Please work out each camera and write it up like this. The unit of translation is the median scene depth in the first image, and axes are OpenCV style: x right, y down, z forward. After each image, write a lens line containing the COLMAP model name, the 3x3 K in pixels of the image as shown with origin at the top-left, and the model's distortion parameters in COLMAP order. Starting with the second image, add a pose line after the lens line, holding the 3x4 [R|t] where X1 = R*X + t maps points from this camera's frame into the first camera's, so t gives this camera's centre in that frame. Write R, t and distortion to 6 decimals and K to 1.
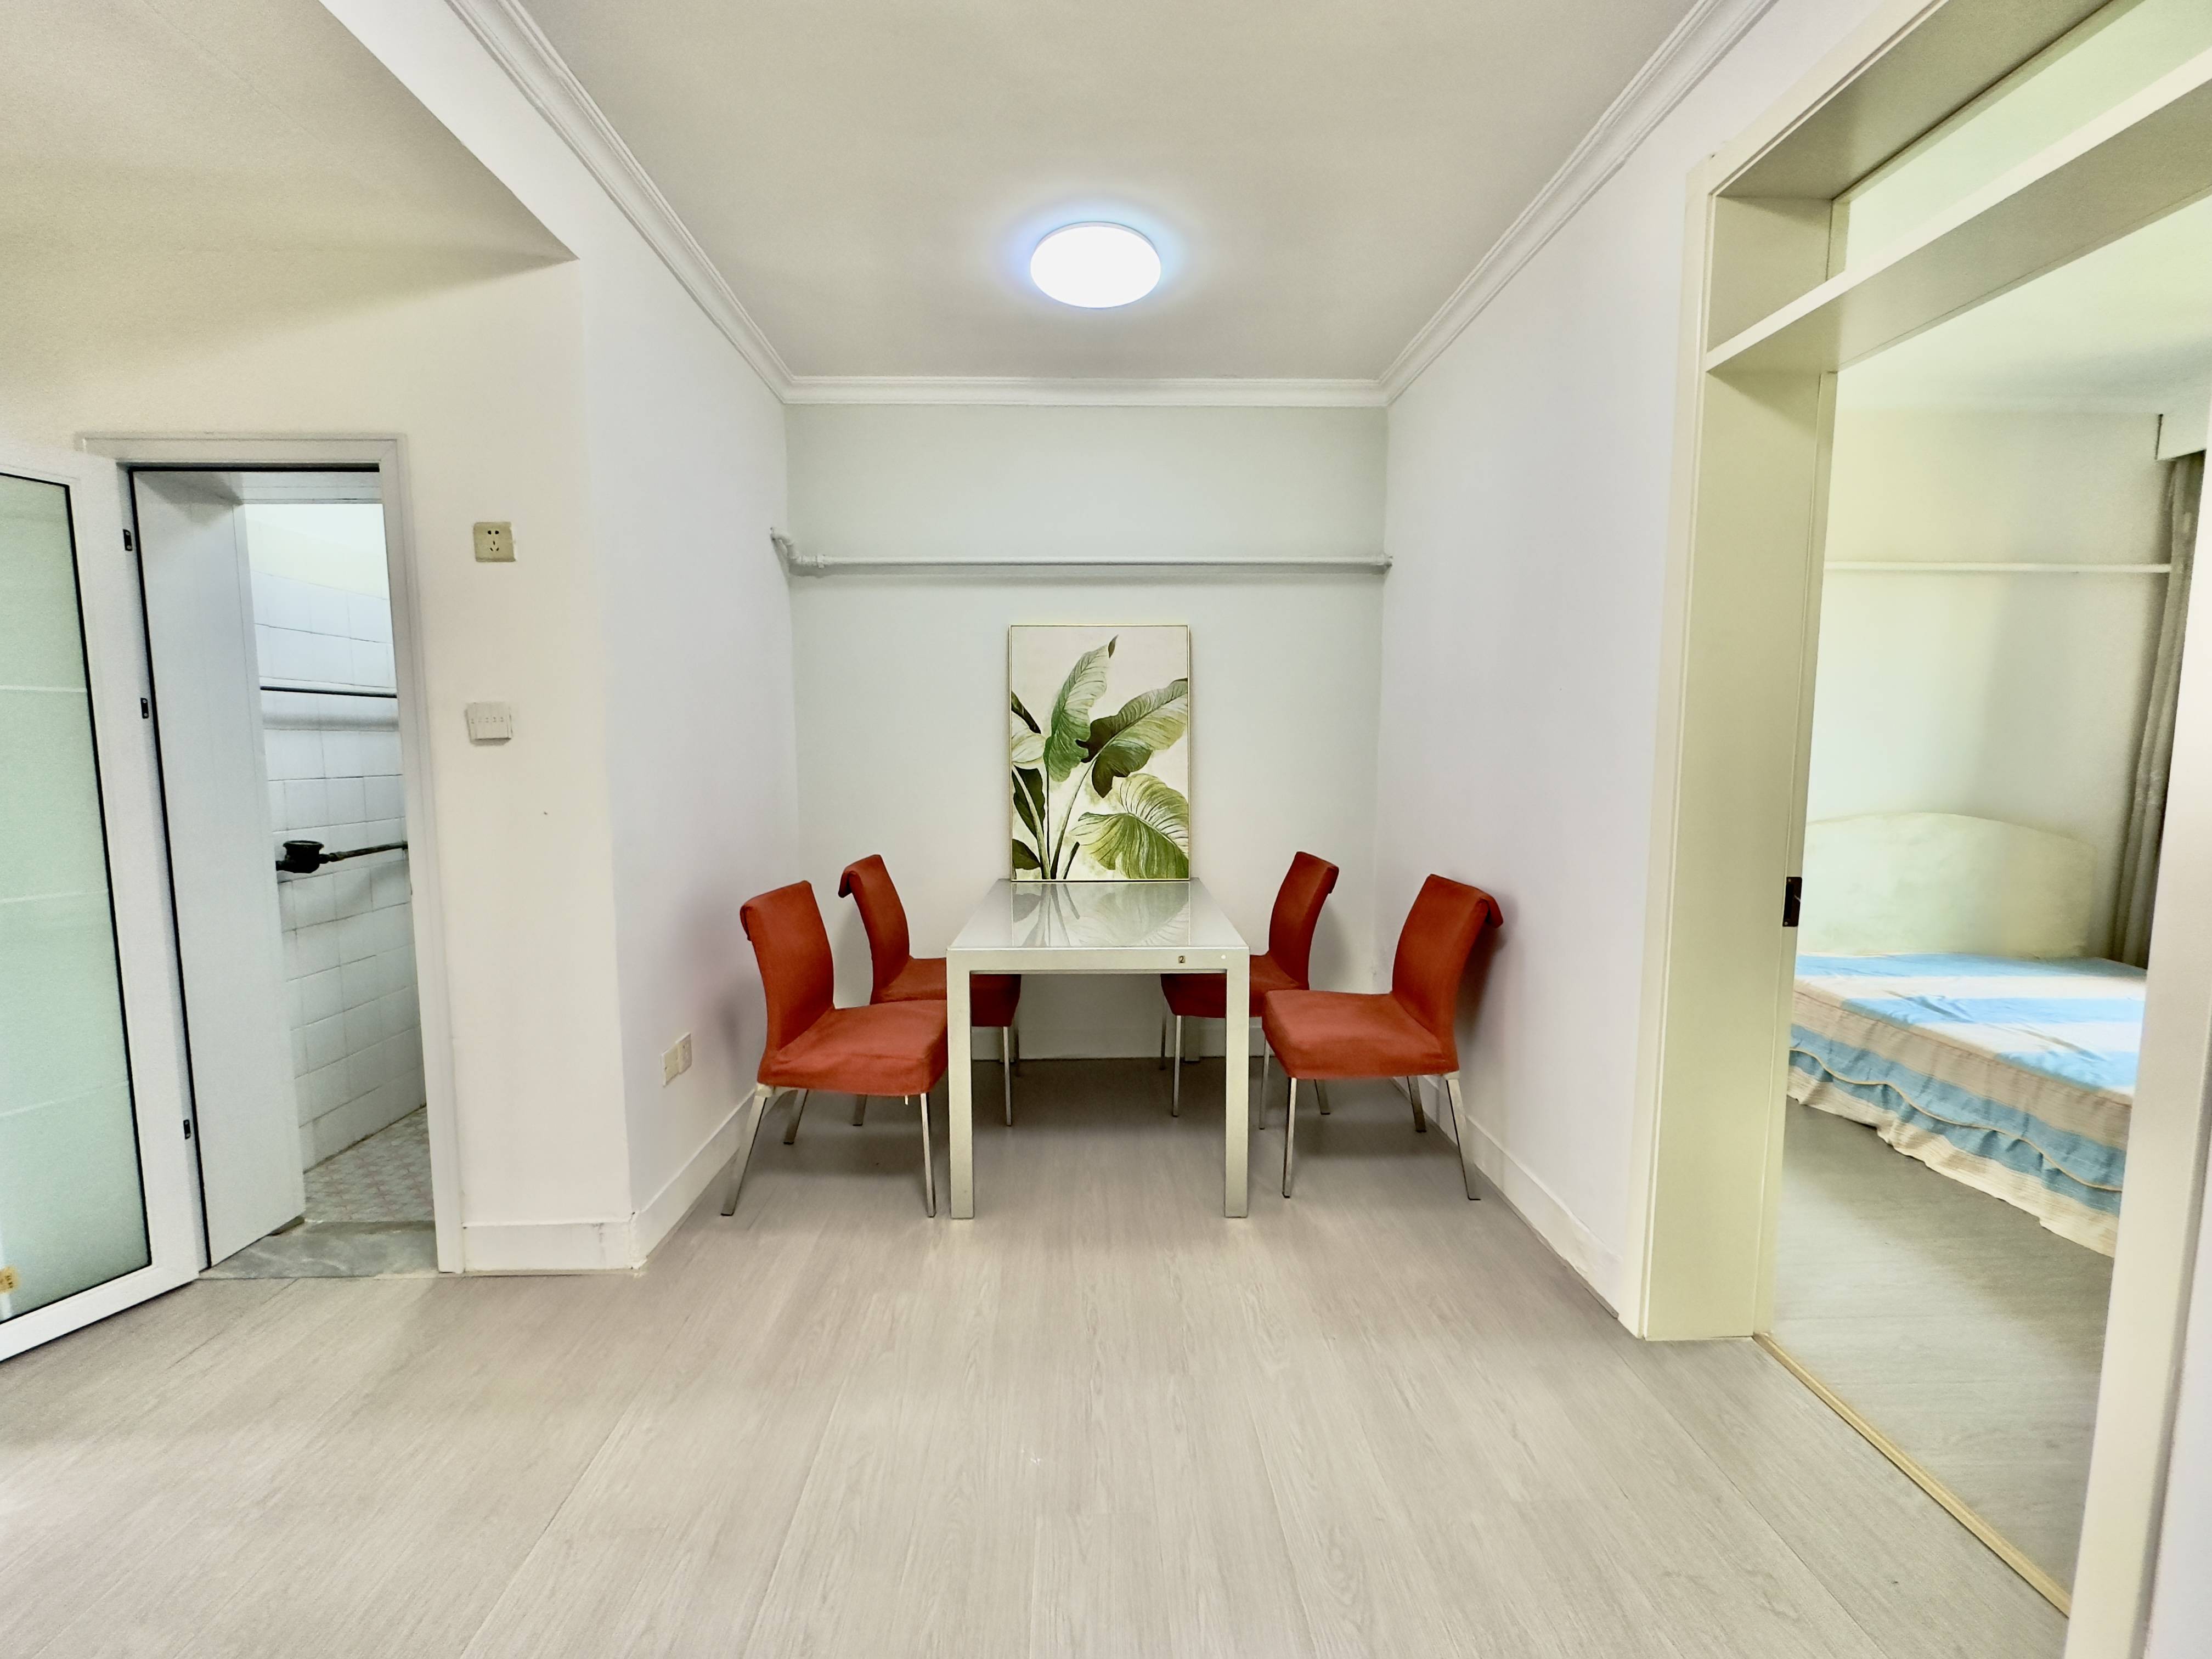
lens RADIAL K [[885.2, 0, 1106.8], [0, 885.2, 827.8], [0, 0, 1]] dist [0.000223, -0.000135]
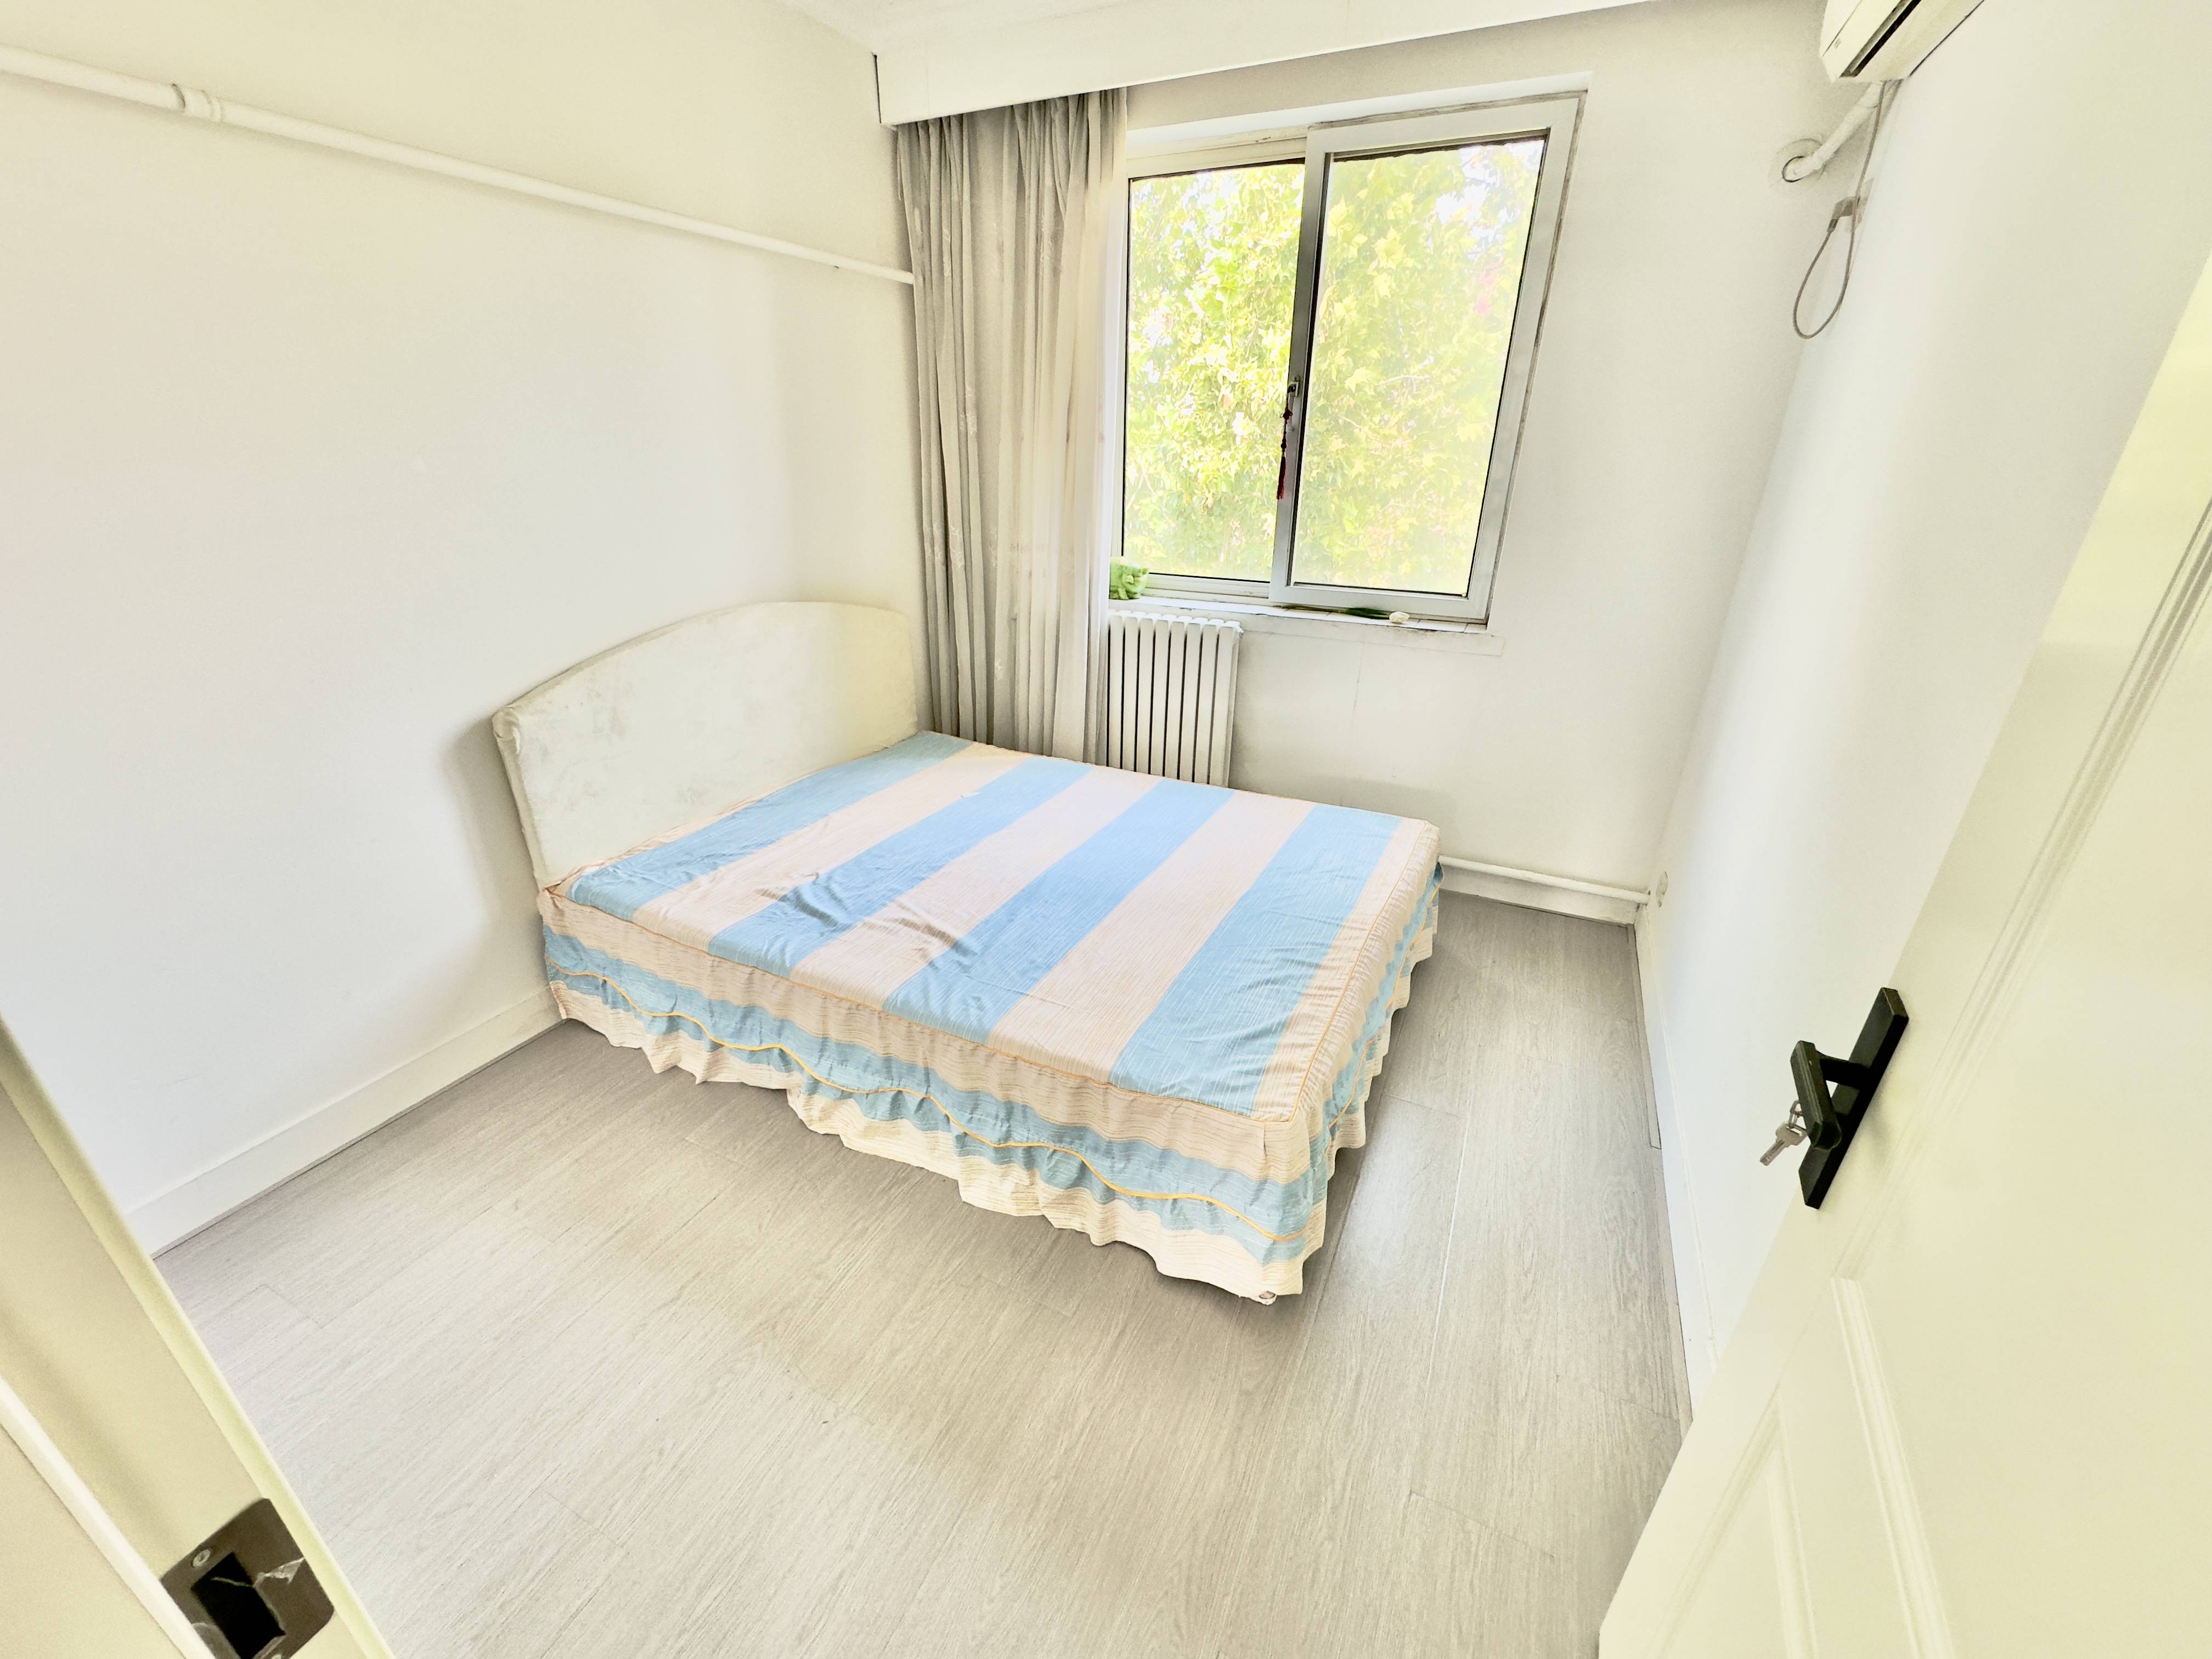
lens RADIAL K [[885.2, 0, 1106.9], [0, 885.2, 827.2], [0, 0, 1]] dist [0.000223, -0.000135]
pose [[0.471307, -0.354772, 0.807469, 0.508450], [0.078199, 0.928733, 0.362408, -0.119206], [-0.878496, -0.107662, 0.465462, 0.472613]]
